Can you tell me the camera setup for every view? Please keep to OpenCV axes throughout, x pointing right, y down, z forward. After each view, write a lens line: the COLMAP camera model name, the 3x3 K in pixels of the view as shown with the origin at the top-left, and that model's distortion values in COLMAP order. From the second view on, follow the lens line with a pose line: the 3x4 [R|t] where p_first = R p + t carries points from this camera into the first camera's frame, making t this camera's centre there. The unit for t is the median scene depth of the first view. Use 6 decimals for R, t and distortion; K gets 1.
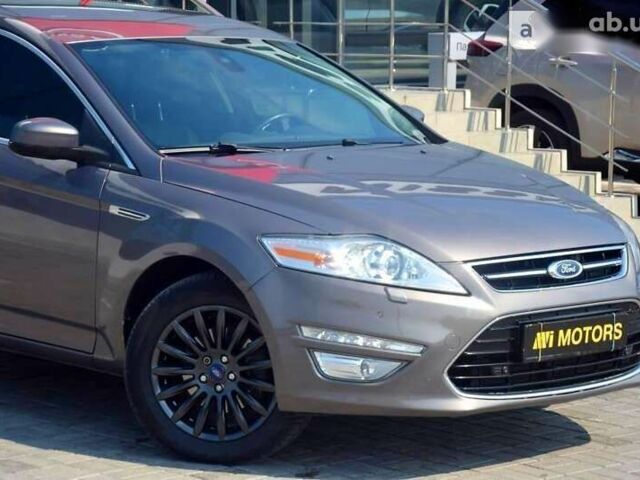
lens RADIAL K [[2314.5, 0, 320.7], [0, 2314.5, 258.5], [0, 0, 1]] dist [0.914123, 0.205397]
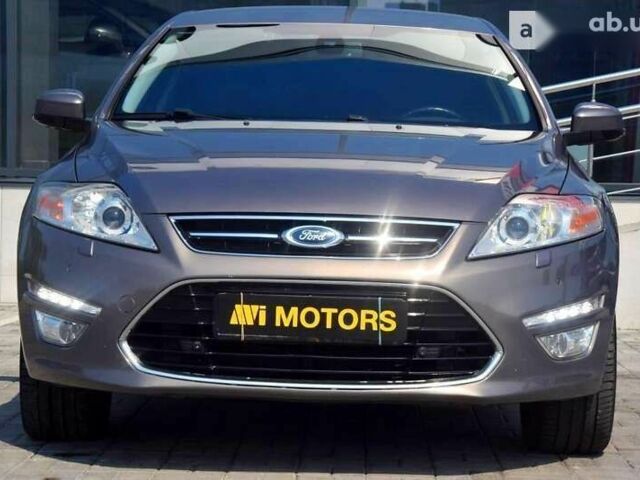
lens RADIAL K [[1966.8, 0, 321.6], [0, 1966.8, 259.8], [0, 0, 1]] dist [0.688278, 0.233474]
pose [[0.698830, 0.032067, -0.714569, 0.603887], [-0.102165, 0.993227, -0.055343, 0.050899], [0.707955, 0.111679, 0.697372, 0.524705]]
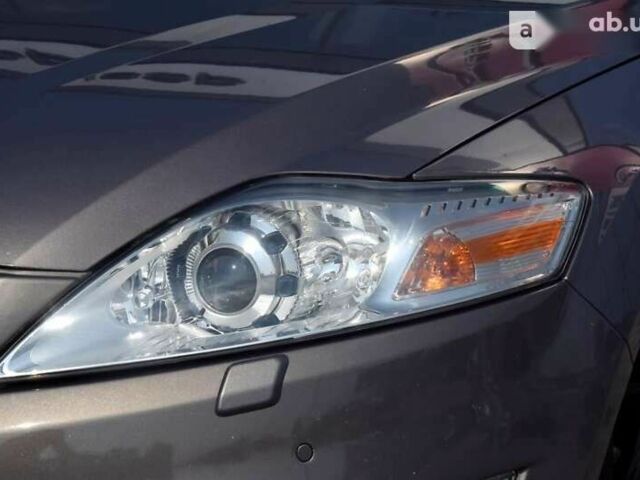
lens RADIAL K [[1966.8, 0, 321.6], [0, 1966.8, 259.8], [0, 0, 1]] dist [0.688278, 0.233474]
pose [[0.417641, 0.123497, -0.900180, 0.364103], [-0.144086, 0.987186, 0.068585, -0.029159], [0.897115, 0.101059, 0.430084, 0.982992]]
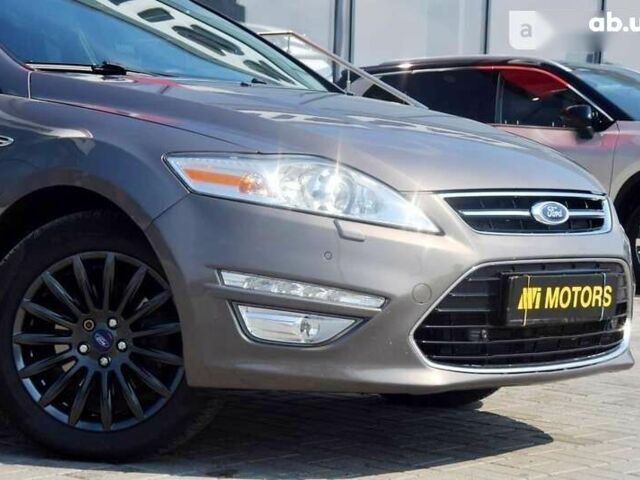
lens RADIAL K [[1730.1, 0, 322.4], [0, 1730.1, 262.1], [0, 0, 1]] dist [0.513059, 0.474026]
pose [[0.993716, 0.016267, 0.110740, -0.037068], [-0.008810, 0.997680, -0.067502, 0.061922], [-0.111581, 0.066102, 0.991554, 0.427859]]
